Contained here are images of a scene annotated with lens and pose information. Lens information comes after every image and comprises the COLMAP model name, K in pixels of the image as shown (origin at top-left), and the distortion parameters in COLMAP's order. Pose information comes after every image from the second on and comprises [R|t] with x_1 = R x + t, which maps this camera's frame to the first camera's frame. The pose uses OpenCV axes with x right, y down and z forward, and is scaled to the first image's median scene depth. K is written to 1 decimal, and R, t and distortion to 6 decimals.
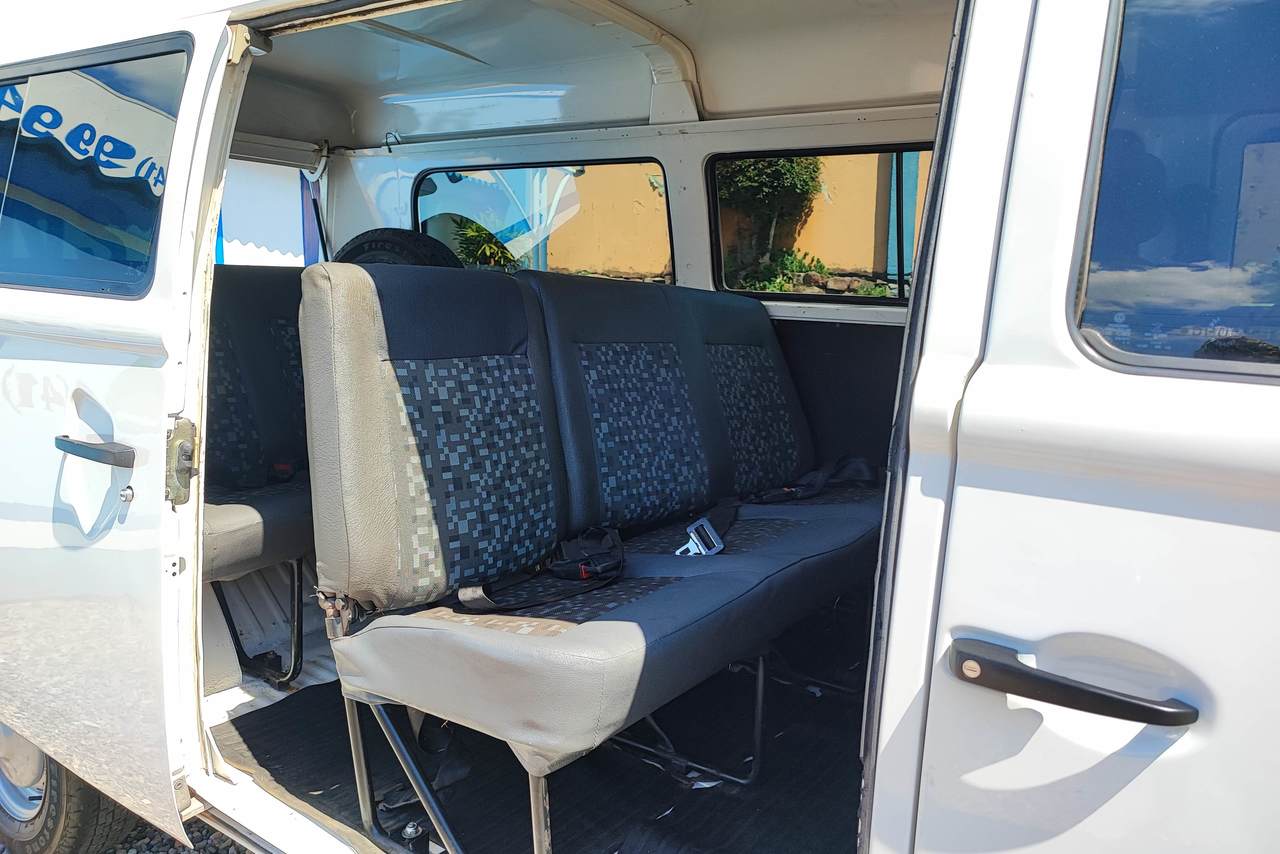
lens RADIAL K [[944.1, 0, 641.3], [0, 944.1, 435.5], [0, 0, 1]] dist [0.039120, -0.058061]
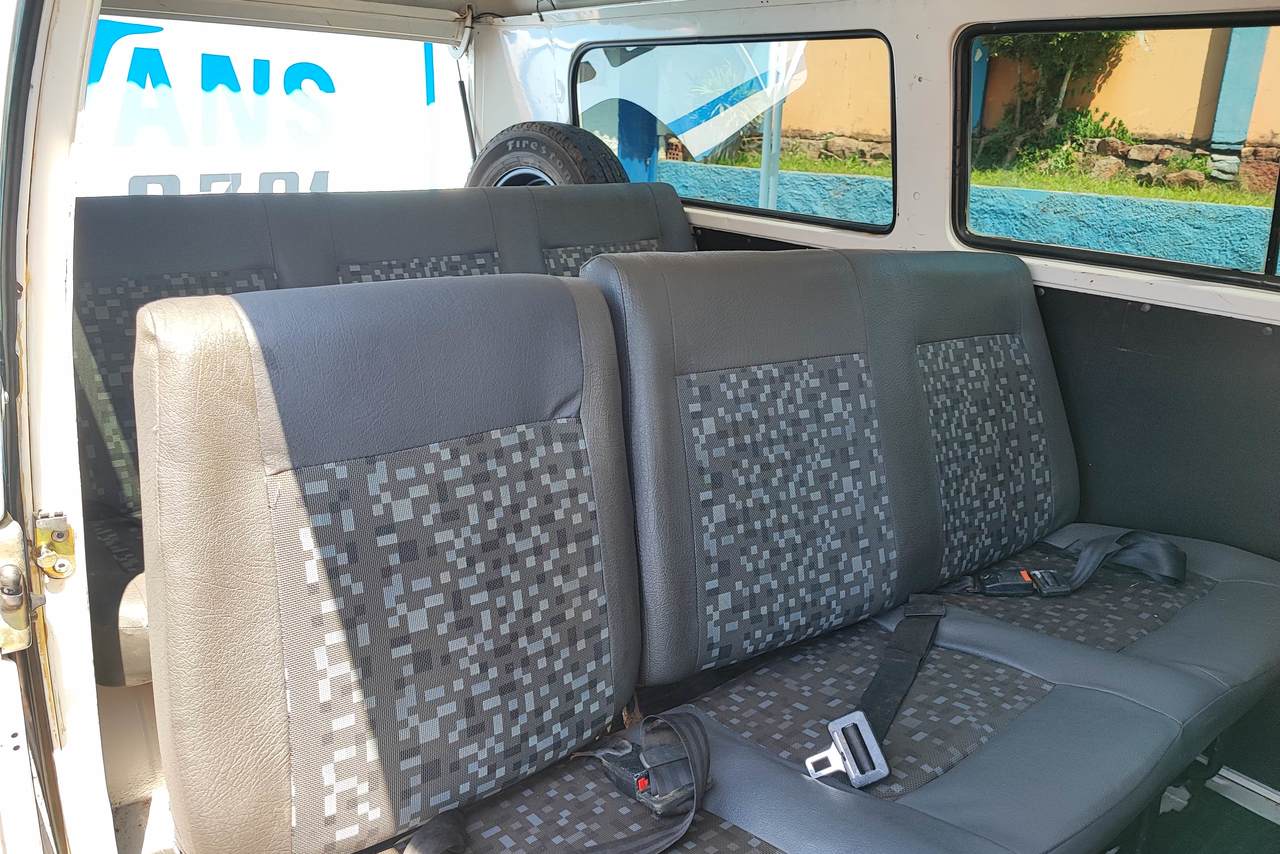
lens RADIAL K [[946.7, 0, 640.0], [0, 946.7, 427.0], [0, 0, 1]] dist [0.009592, -0.007277]
pose [[0.965283, 0.088442, -0.245776, 0.058215], [-0.051701, 0.987009, 0.152118, -0.154931], [0.256037, -0.134130, 0.957316, 0.387703]]
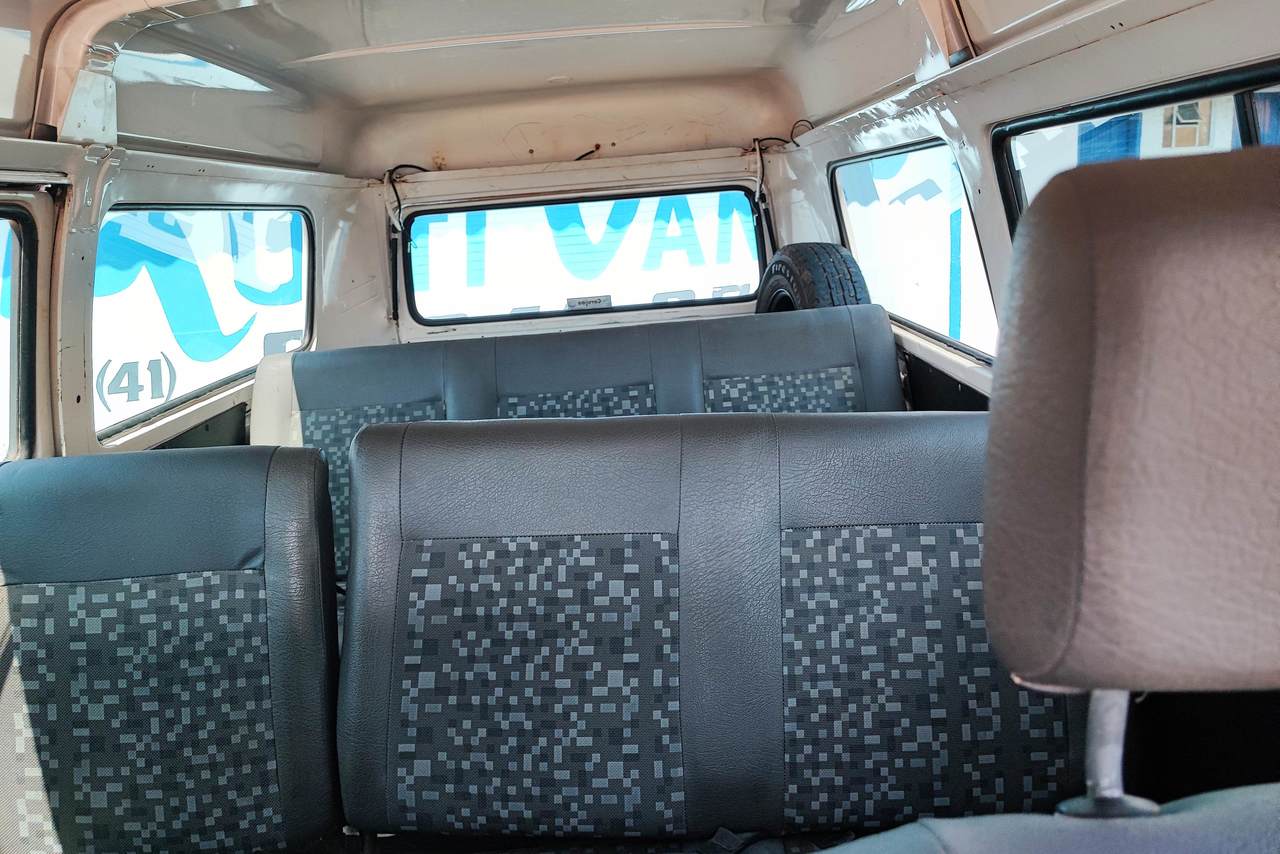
lens RADIAL K [[944.1, 0, 641.3], [0, 944.1, 435.5], [0, 0, 1]] dist [0.039120, -0.058061]
pose [[0.577202, 0.116683, -0.808222, 0.534517], [-0.040409, 0.992607, 0.114445, -0.247567], [0.815601, -0.033399, 0.577650, 0.740980]]
